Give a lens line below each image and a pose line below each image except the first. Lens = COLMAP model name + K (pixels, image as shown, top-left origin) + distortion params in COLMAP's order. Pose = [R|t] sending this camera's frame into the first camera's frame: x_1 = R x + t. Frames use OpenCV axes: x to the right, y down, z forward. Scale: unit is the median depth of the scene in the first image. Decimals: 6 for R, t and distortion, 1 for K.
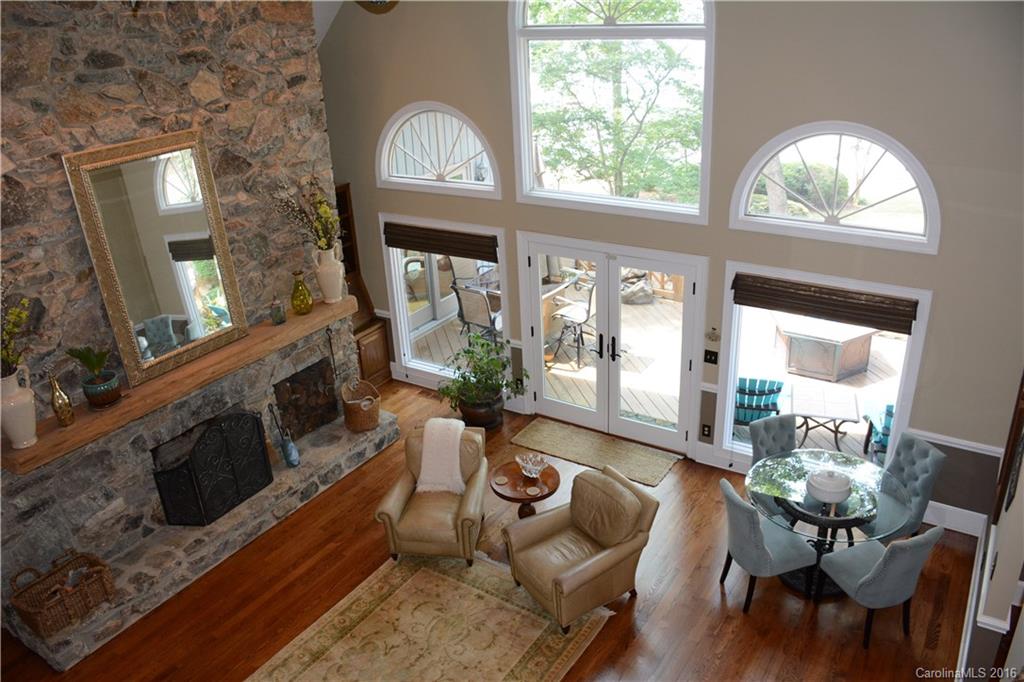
lens RADIAL K [[797.4, 0, 520.5], [0, 797.4, 342.2], [0, 0, 1]] dist [-0.132825, 0.074008]
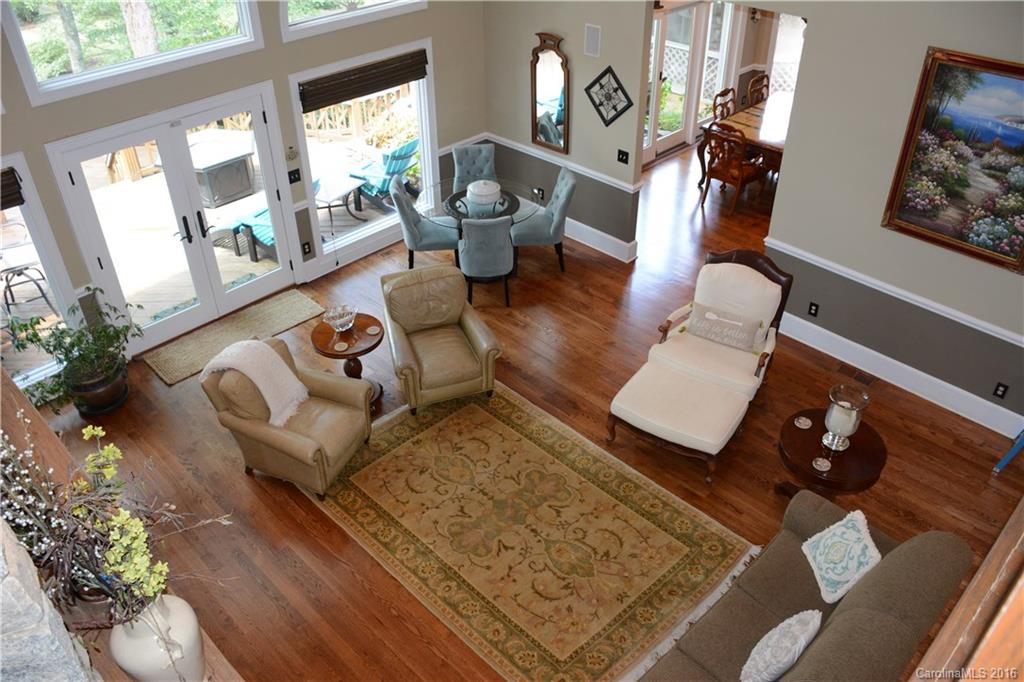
lens RADIAL K [[797.4, 0, 521.3], [0, 797.4, 340.8], [0, 0, 1]] dist [-0.132825, 0.074008]
pose [[0.197877, -0.543017, 0.816074, -0.713504], [0.388475, 0.807808, 0.443321, -0.160711], [-0.899962, 0.229301, 0.370795, 0.444611]]
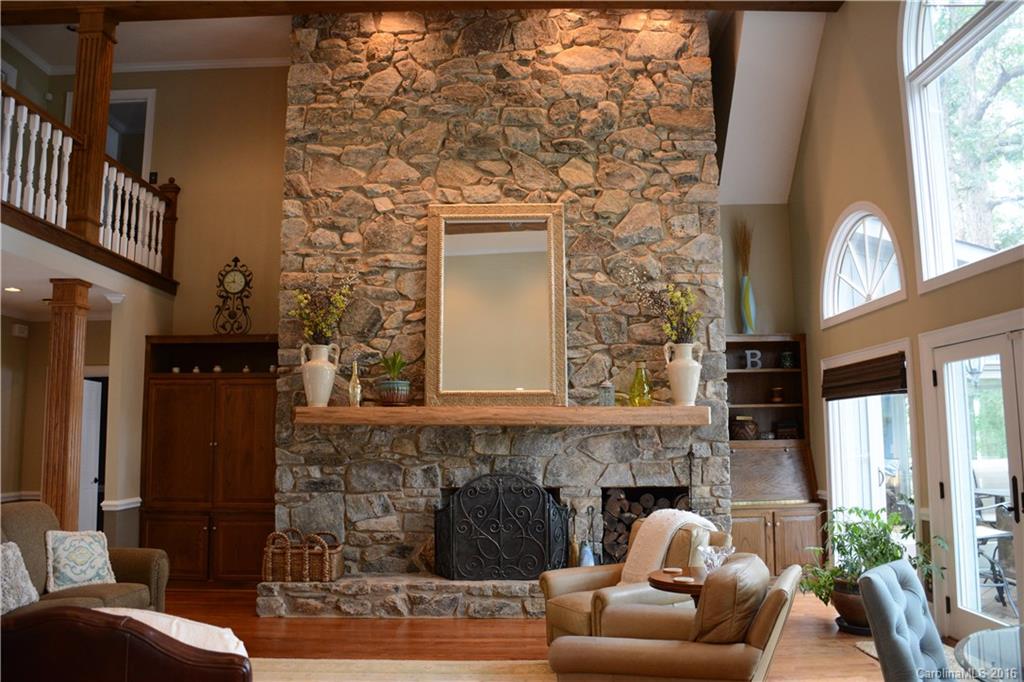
lens RADIAL K [[797.4, 0, 508.8], [0, 797.4, 340.2], [0, 0, 1]] dist [-0.132825, 0.074008]
pose [[0.540475, -0.060868, -0.839155, 0.447499], [-0.354141, 0.888265, -0.292522, 0.233553], [0.763198, 0.455280, 0.458530, 0.484132]]
